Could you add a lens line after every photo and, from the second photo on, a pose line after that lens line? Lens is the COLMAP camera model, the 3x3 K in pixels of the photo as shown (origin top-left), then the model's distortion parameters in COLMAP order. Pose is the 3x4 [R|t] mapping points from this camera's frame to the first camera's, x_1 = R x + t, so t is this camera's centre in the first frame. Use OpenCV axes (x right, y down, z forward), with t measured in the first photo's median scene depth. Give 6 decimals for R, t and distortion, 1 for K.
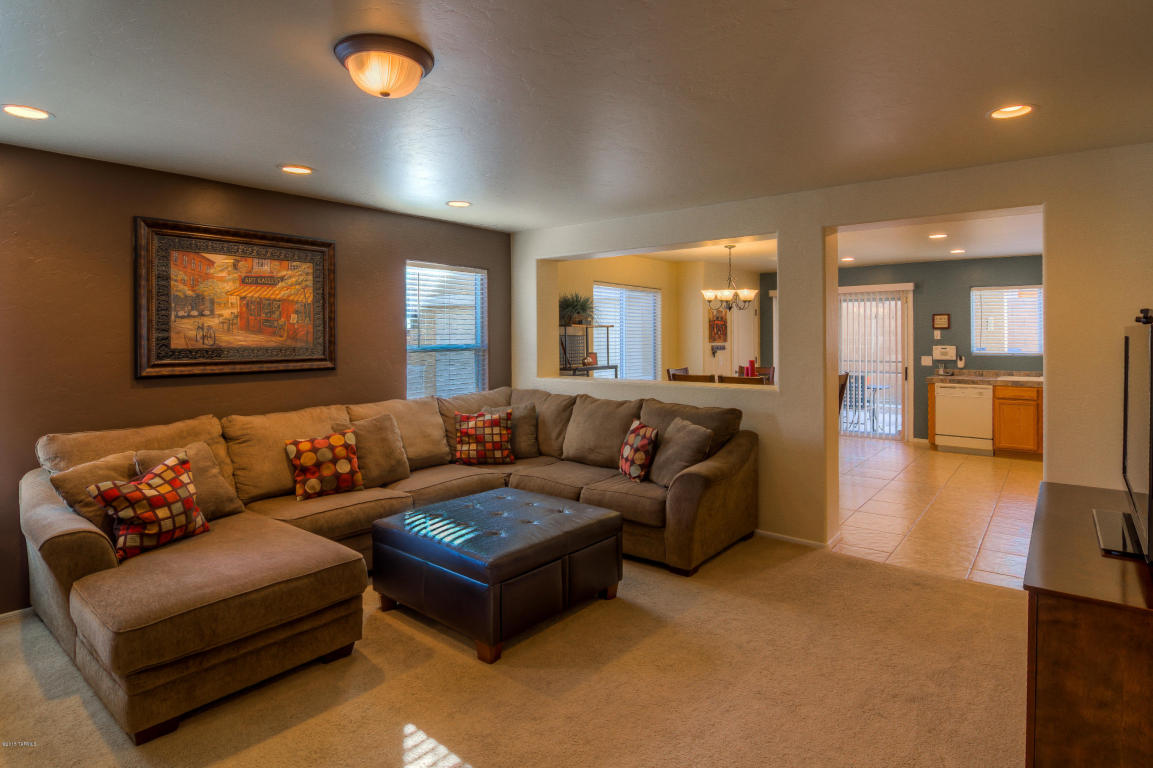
lens RADIAL K [[619.3, 0, 596.1], [0, 619.3, 338.9], [0, 0, 1]] dist [-0.004776, -0.002825]
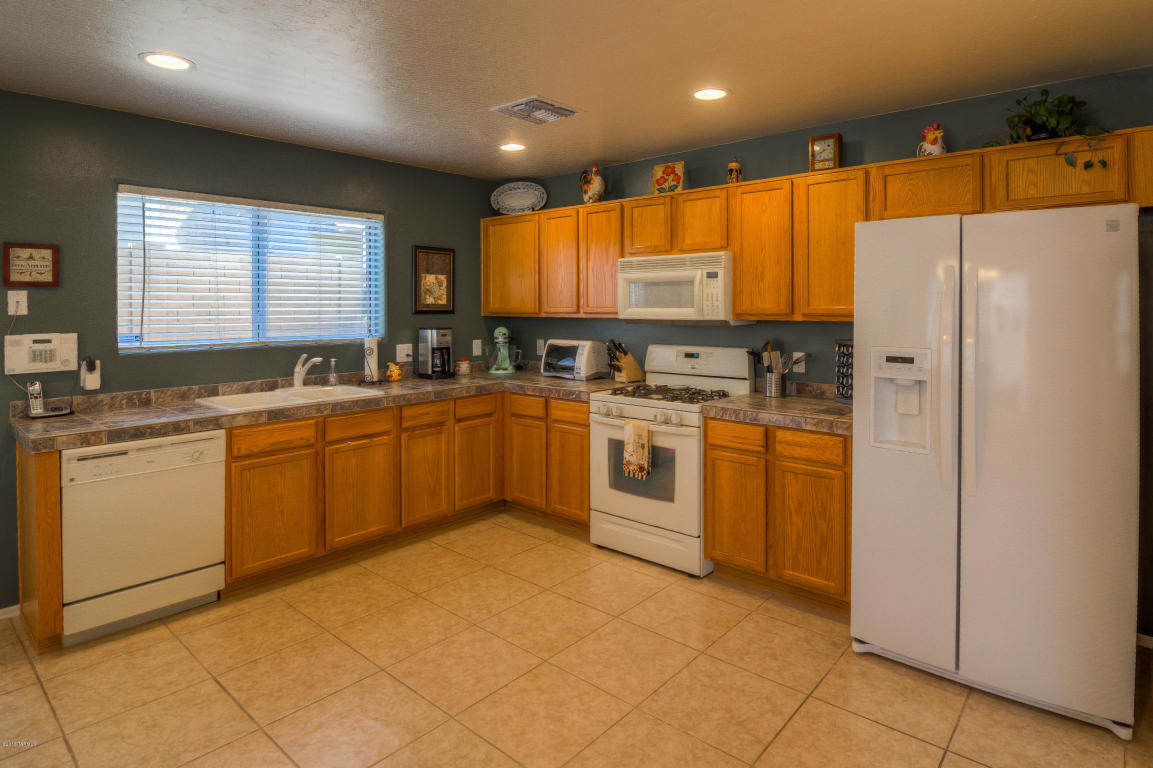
lens RADIAL K [[617.5, 0, 597.9], [0, 617.5, 306.2], [0, 0, 1]] dist [-0.022691, -0.000223]
pose [[0.044209, 0.000956, 0.999022, 0.419432], [0.006564, 0.999978, -0.001247, -0.003988], [-0.999001, 0.006612, 0.044202, 1.219146]]
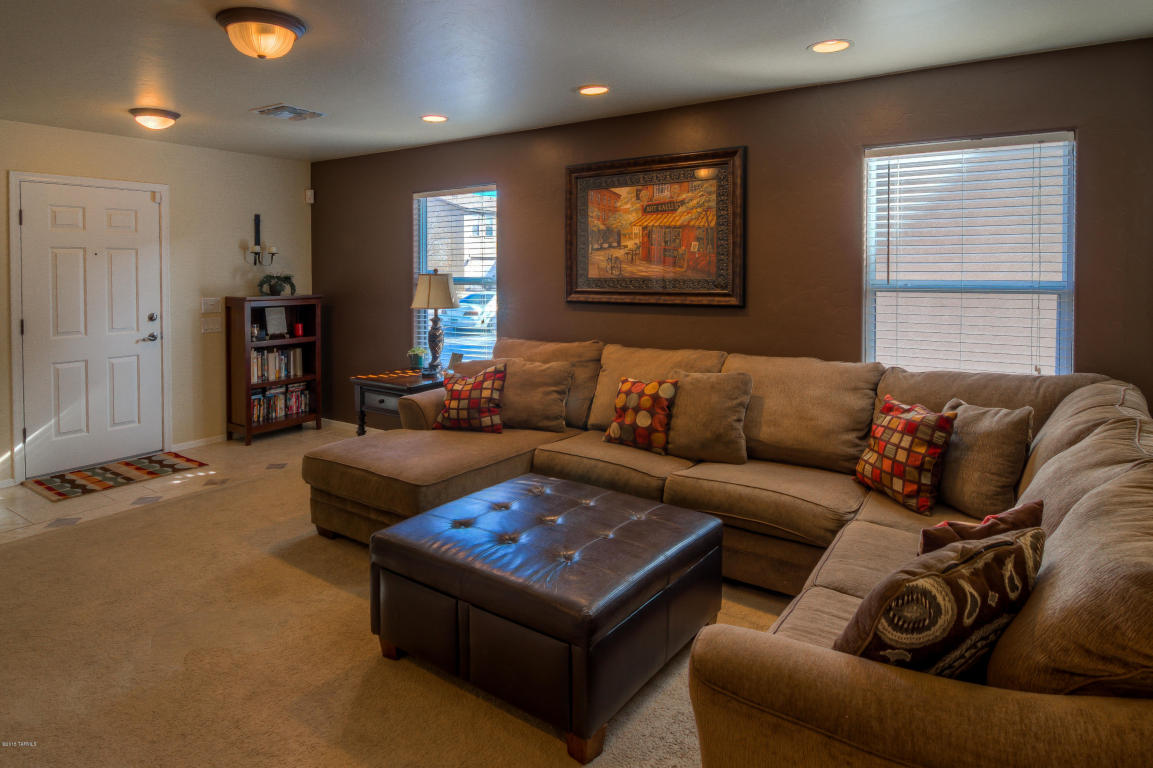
lens RADIAL K [[680.5, 0, 526.6], [0, 680.5, 287.7], [0, 0, 1]] dist [-0.001197, -0.000502]
pose [[0.016177, 0.029611, -0.999431, 0.455155], [-0.002636, 0.999559, 0.029572, -0.002347], [0.999866, 0.002156, 0.016248, 0.717928]]
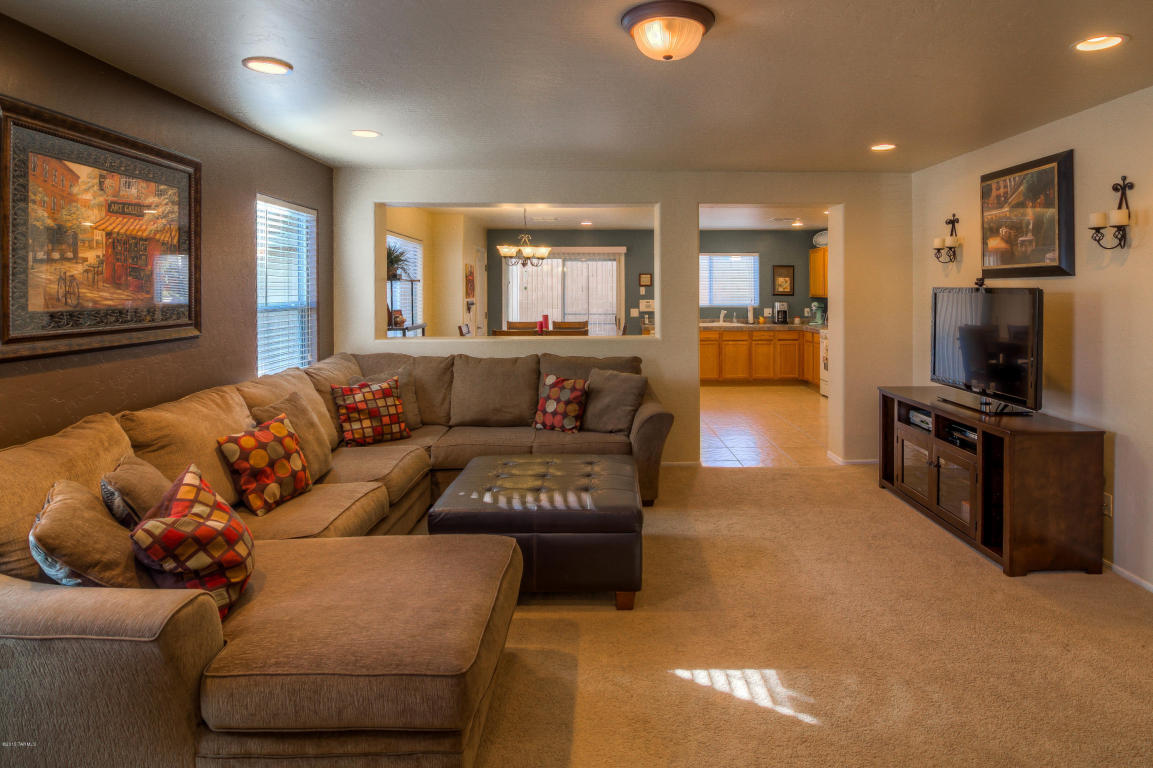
lens RADIAL K [[644.8, 0, 623.3], [0, 644.8, 293.0], [0, 0, 1]] dist [-0.017336, -0.000227]
pose [[0.764691, -0.000287, 0.644397, -0.532099], [0.001588, 0.999998, -0.001440, -0.001236], [-0.644395, 0.002124, 0.764690, 0.114790]]
